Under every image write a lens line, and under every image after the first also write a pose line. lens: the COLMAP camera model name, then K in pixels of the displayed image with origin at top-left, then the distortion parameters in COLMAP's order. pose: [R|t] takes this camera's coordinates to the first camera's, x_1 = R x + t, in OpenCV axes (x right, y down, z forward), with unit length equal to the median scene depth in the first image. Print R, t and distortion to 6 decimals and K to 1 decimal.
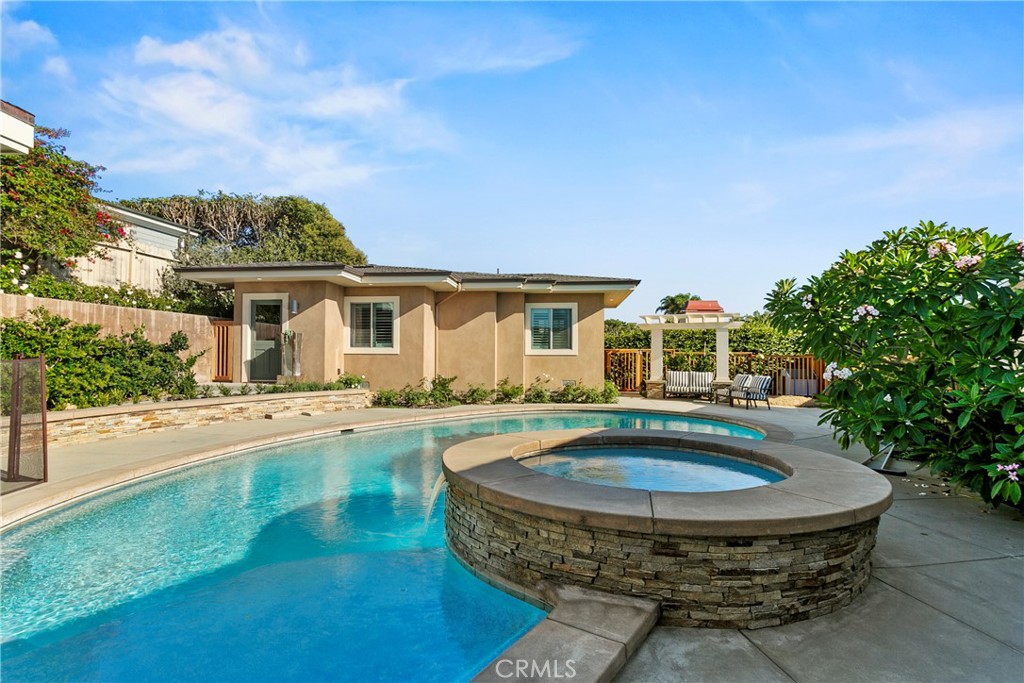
lens RADIAL K [[534.8, 0, 506.9], [0, 534.8, 352.7], [0, 0, 1]] dist [-0.006569, -0.000904]
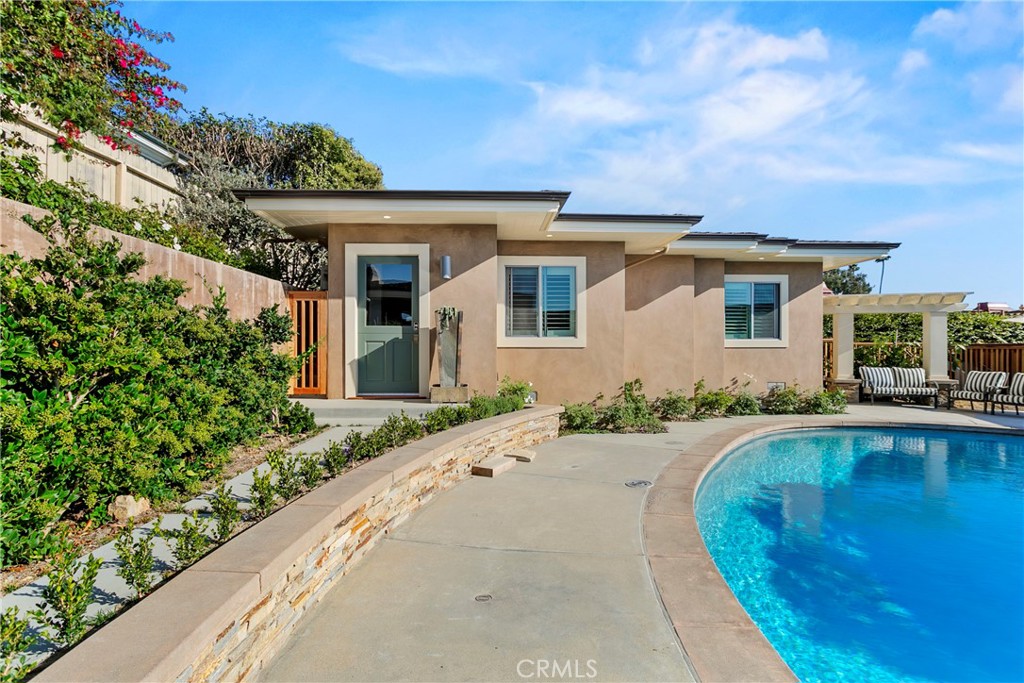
lens RADIAL K [[534.8, 0, 504.7], [0, 534.8, 341.0], [0, 0, 1]] dist [-0.006569, -0.000904]
pose [[0.985695, -0.002225, 0.168522, -0.399730], [0.002473, 0.999996, -0.001262, -0.004430], [-0.168519, 0.001661, 0.985697, 0.381363]]
